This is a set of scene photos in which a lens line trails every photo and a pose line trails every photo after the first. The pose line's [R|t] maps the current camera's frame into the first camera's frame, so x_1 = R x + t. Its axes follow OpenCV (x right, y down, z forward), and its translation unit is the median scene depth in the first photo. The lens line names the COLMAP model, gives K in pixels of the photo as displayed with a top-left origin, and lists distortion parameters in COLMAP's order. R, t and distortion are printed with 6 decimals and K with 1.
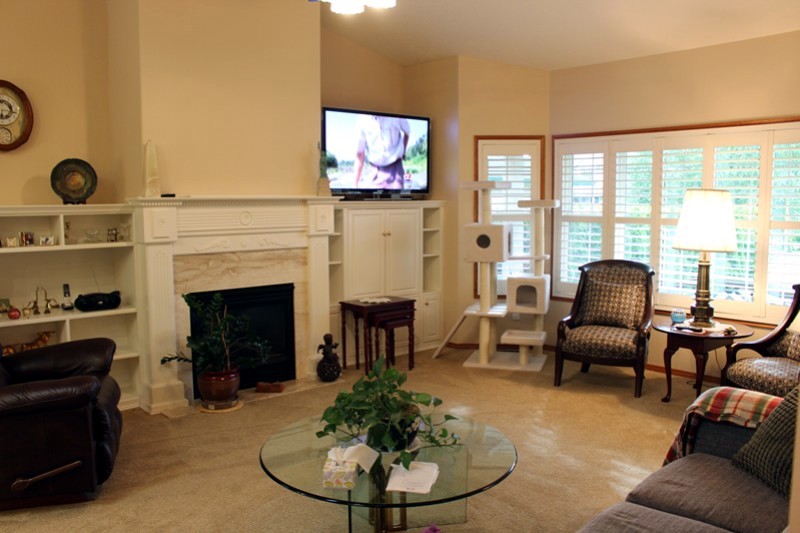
lens RADIAL K [[666.3, 0, 400.0], [0, 666.3, 266.5], [0, 0, 1]] dist [-0.050156, 0.003950]
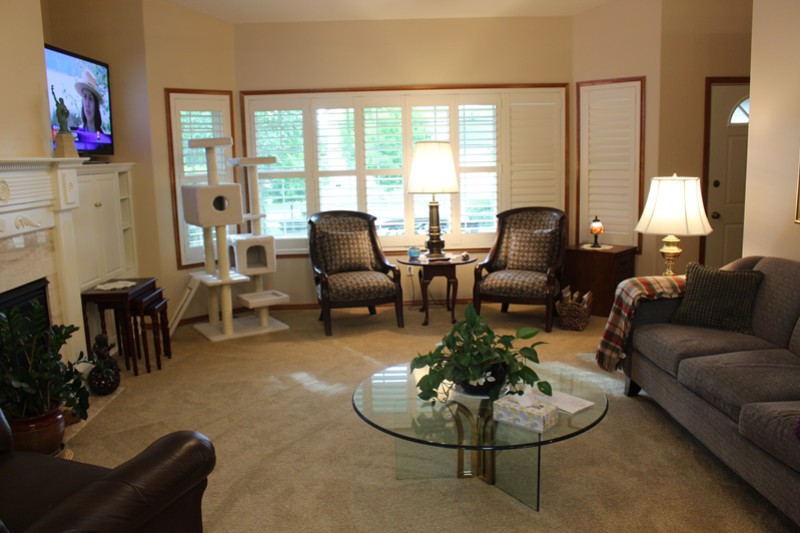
lens RADIAL K [[657.7, 0, 400.0], [0, 657.7, 266.5], [0, 0, 1]] dist [-0.110844, 0.010739]
pose [[0.653374, -0.143106, 0.743386, -0.425034], [0.104430, 0.989620, 0.098722, -0.014954], [-0.749798, 0.013130, 0.661537, 0.235820]]
